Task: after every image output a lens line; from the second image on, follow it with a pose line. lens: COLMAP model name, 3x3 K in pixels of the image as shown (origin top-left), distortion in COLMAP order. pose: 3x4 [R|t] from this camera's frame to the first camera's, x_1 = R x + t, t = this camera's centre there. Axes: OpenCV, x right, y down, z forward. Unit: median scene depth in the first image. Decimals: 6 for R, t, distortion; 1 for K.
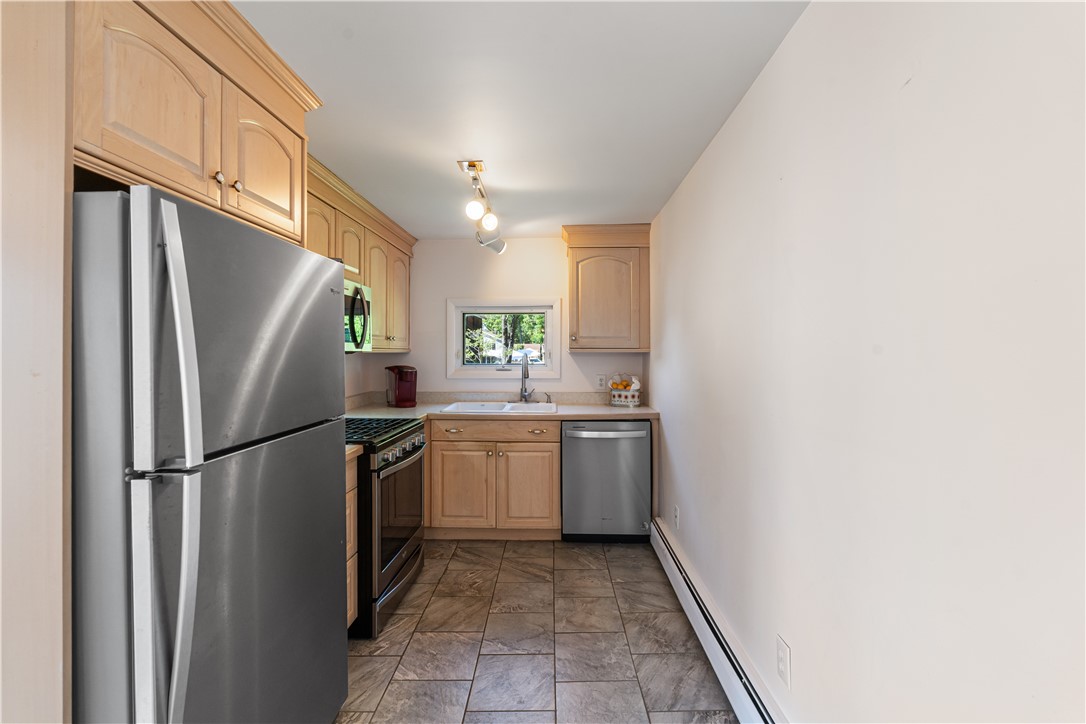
lens RADIAL K [[490.8, 0, 545.0], [0, 490.8, 336.4], [0, 0, 1]] dist [-0.002315, -0.000115]
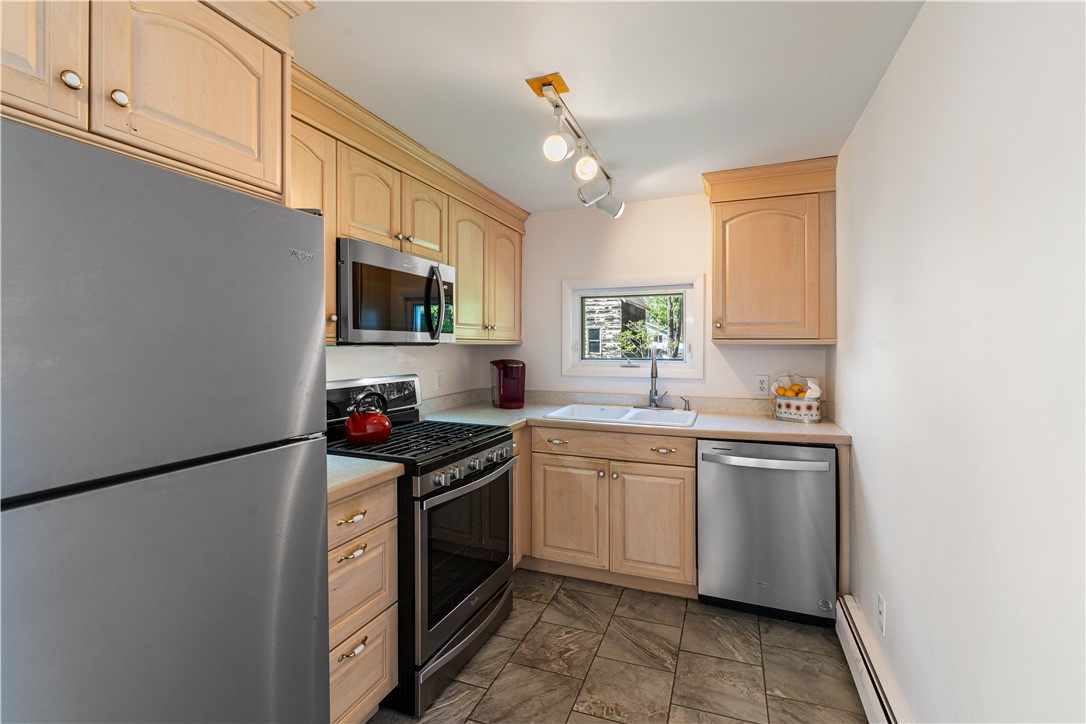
lens RADIAL K [[490.8, 0, 545.0], [0, 490.8, 336.4], [0, 0, 1]] dist [-0.002315, -0.000115]
pose [[0.941581, -0.004869, -0.336753, 0.067827], [0.009944, 0.999861, 0.013348, 0.009036], [0.336641, -0.015916, 0.941499, 0.243250]]
